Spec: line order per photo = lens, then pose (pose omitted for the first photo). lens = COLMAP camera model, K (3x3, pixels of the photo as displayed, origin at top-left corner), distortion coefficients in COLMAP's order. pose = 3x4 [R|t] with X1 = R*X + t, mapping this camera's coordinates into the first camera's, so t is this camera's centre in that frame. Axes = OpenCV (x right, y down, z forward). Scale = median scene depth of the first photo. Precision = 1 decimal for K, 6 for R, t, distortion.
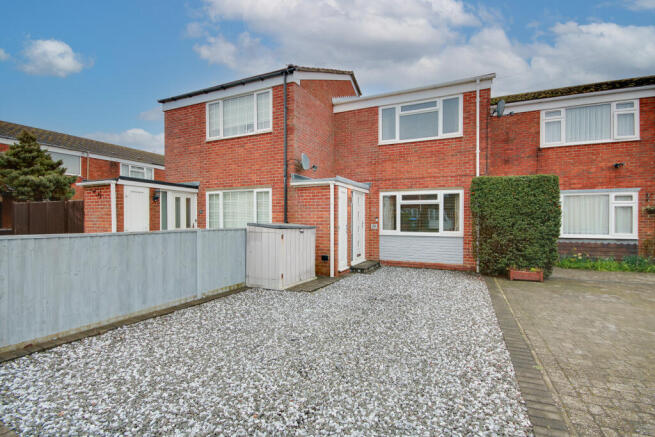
lens RADIAL K [[302.5, 0, 327.5], [0, 302.5, 218.5], [0, 0, 1]] dist [-0.000999, -0.000501]
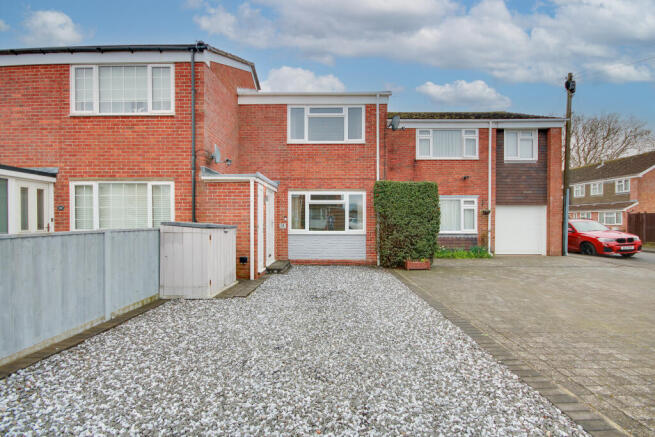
lens RADIAL K [[306.6, 0, 323.3], [0, 306.6, 218.8], [0, 0, 1]] dist [0.010727, -0.013317]
pose [[0.911582, 0.001455, 0.411115, -0.160827], [-0.000992, 0.999999, -0.001339, 0.005341], [-0.411117, 0.000813, 0.911582, 0.042474]]
